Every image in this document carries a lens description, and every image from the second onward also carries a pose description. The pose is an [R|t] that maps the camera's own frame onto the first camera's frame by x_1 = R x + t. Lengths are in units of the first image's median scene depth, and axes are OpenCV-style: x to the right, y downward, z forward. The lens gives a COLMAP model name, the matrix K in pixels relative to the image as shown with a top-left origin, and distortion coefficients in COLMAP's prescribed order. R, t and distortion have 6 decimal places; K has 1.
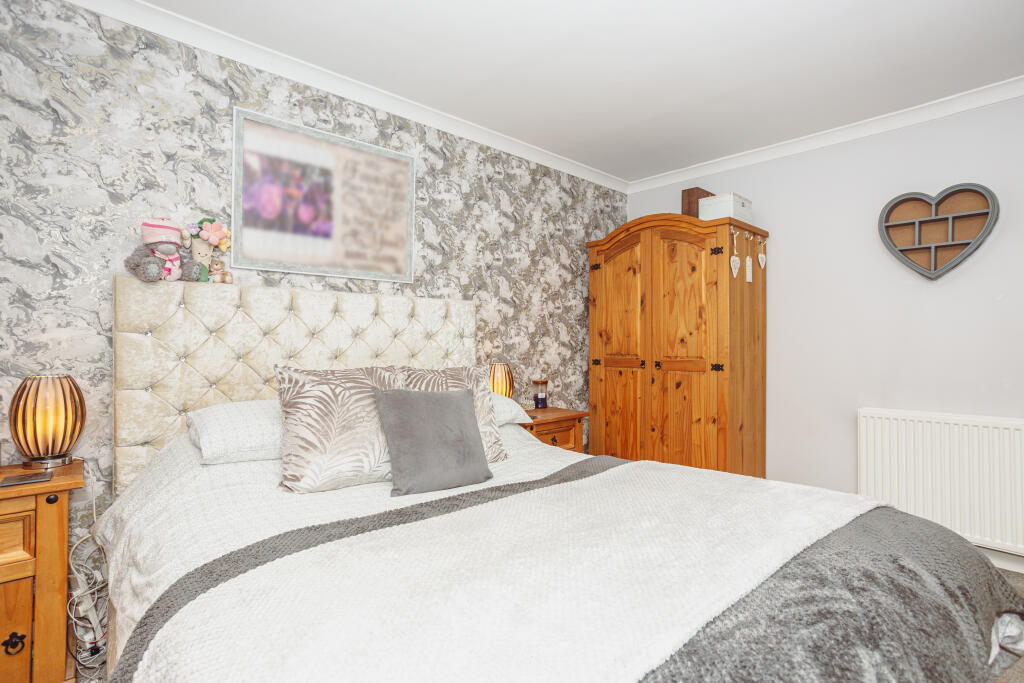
lens RADIAL K [[494.3, 0, 510.9], [0, 494.3, 337.1], [0, 0, 1]] dist [-0.030633, 0.021397]
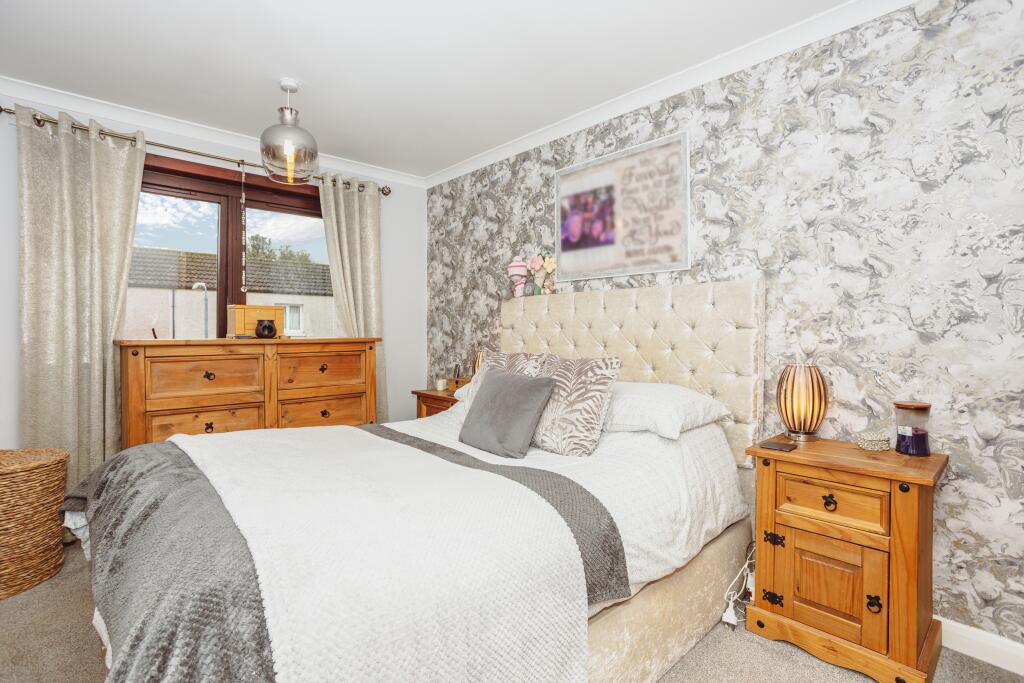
lens RADIAL K [[494.3, 0, 481.3], [0, 494.3, 333.2], [0, 0, 1]] dist [-0.030633, 0.021397]
pose [[-0.011624, -0.002944, -0.999928, 0.731842], [0.002693, 0.999992, -0.002976, 0.010560], [0.999929, -0.002727, -0.011616, 0.648524]]
